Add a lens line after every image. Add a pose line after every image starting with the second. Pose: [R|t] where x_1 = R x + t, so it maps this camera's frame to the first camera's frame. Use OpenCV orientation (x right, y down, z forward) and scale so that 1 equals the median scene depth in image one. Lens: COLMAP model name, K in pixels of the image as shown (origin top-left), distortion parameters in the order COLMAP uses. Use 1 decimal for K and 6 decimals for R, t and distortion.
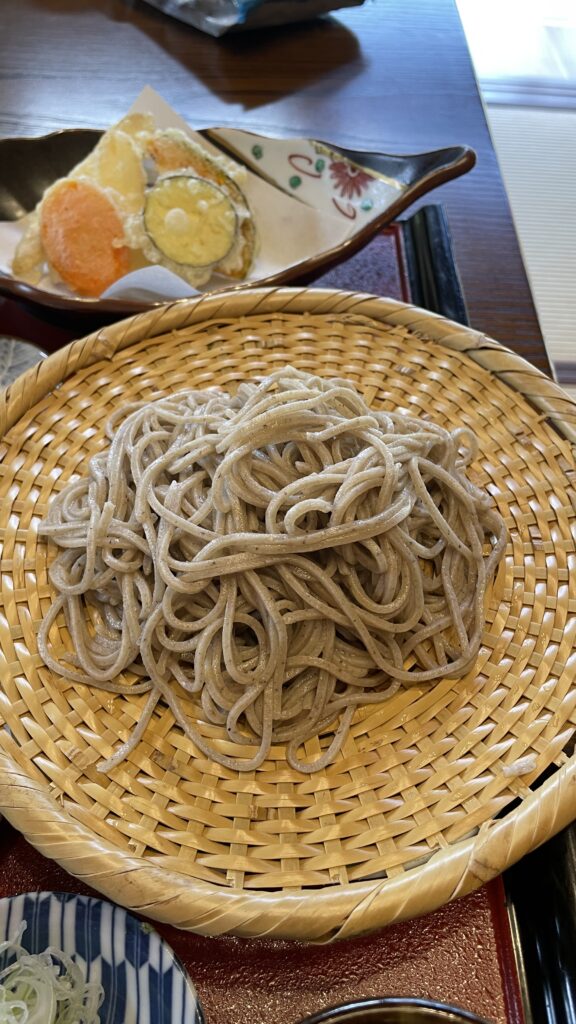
lens RADIAL K [[793.6, 0, 281.5], [0, 793.6, 510.7], [0, 0, 1]] dist [0.082212, -0.121449]
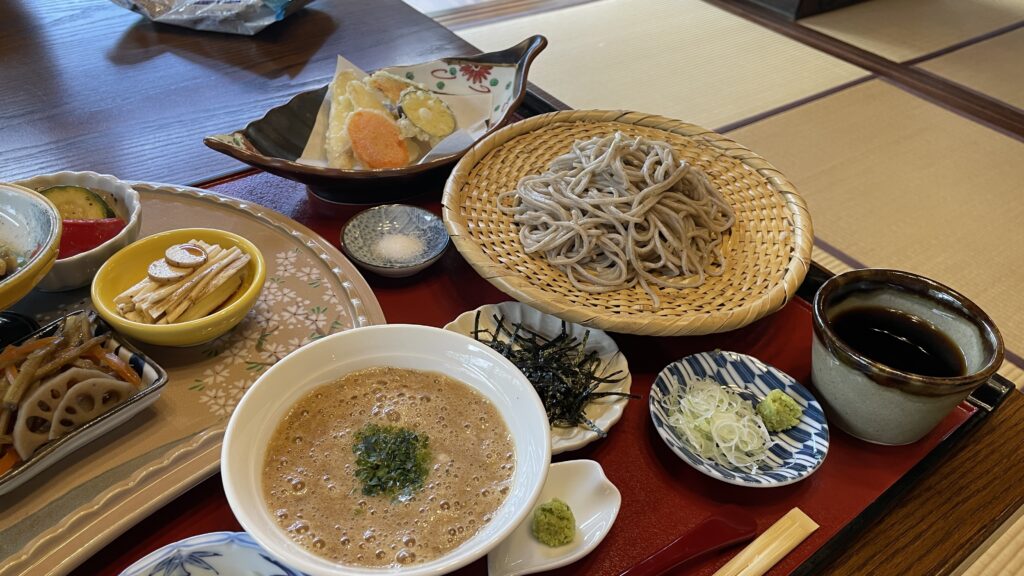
lens RADIAL K [[793.6, 0, 505.8], [0, 793.6, 288.6], [0, 0, 1]] dist [0.082212, -0.121449]
pose [[0.793091, -0.386708, 0.470599, -1.421016], [0.470238, 0.879797, -0.069524, 0.229740], [-0.387146, 0.276432, 0.879604, -0.648205]]
